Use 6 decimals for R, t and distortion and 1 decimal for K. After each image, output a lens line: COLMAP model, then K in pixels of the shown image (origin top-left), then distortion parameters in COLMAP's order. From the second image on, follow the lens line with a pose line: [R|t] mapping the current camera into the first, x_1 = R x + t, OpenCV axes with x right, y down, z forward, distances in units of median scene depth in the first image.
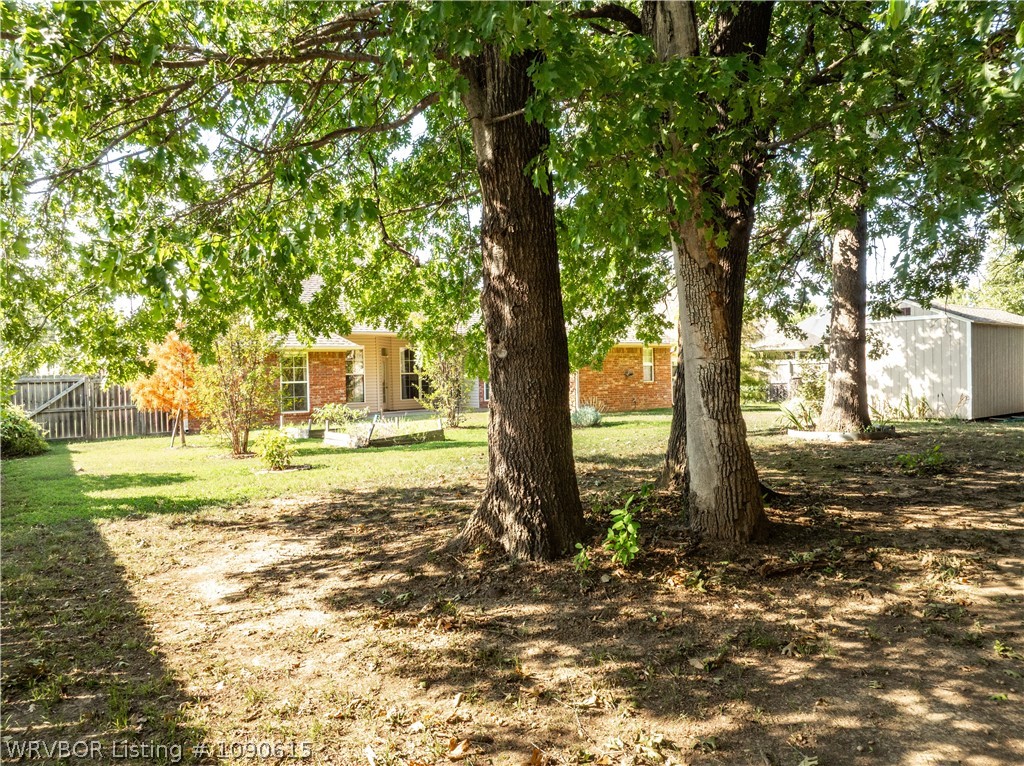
lens RADIAL K [[731.2, 0, 512.0], [0, 731.2, 383.0], [0, 0, 1]] dist [-0.046694, -0.003267]
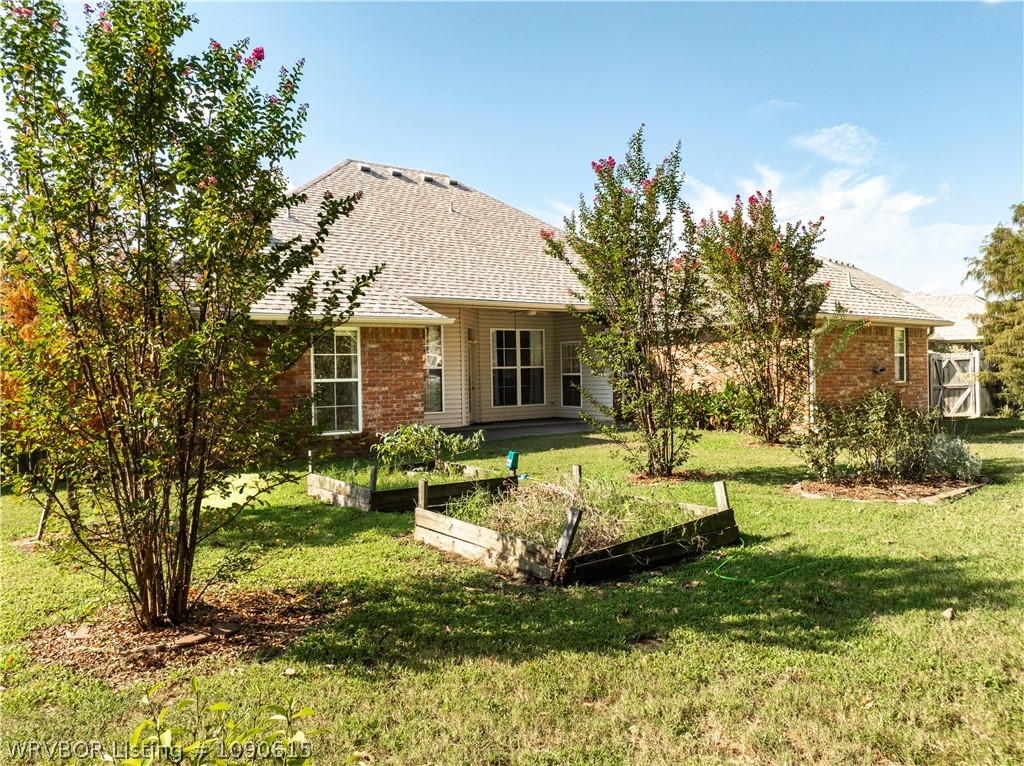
lens RADIAL K [[713.2, 0, 525.6], [0, 713.2, 372.0], [0, 0, 1]] dist [-0.052675, 0.024380]
pose [[0.999698, 0.004668, -0.024120, -0.136905], [-0.004945, 0.999923, -0.011412, -0.002075], [0.024065, 0.011528, 0.999644, 0.447298]]
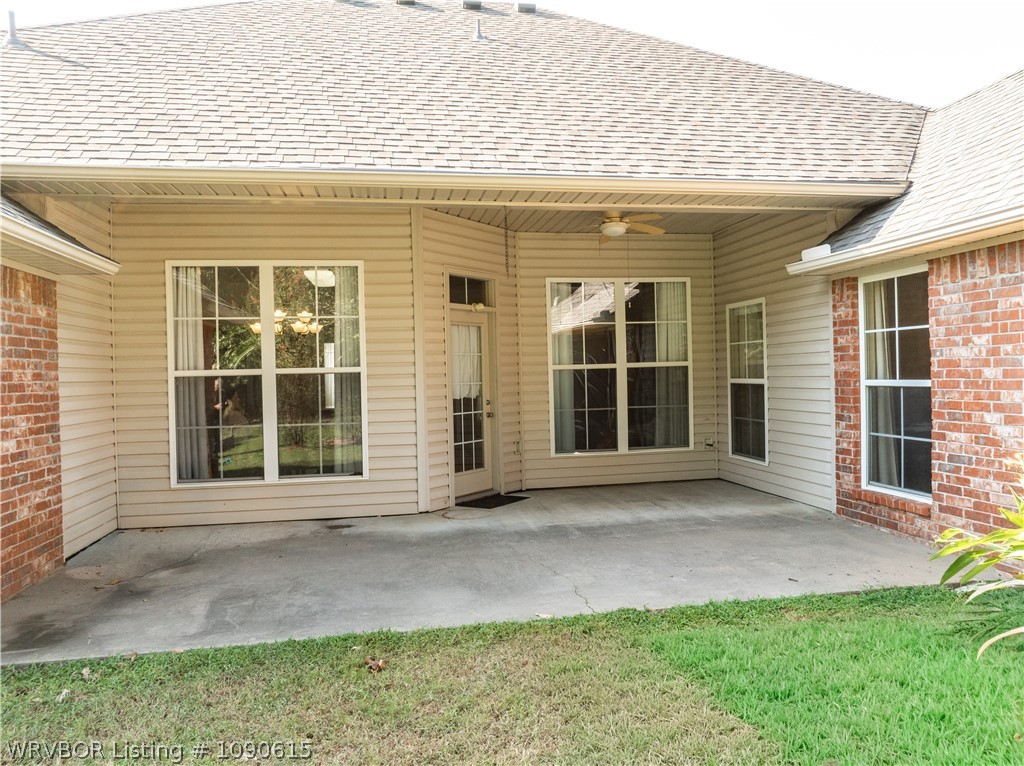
lens RADIAL K [[731.2, 0, 512.0], [0, 731.2, 383.0], [0, 0, 1]] dist [-0.046694, -0.003267]
pose [[0.894967, 0.006968, -0.446079, -0.042158], [-0.000992, 0.999907, 0.013628, -0.013525], [0.446132, -0.011754, 0.894890, 0.942139]]
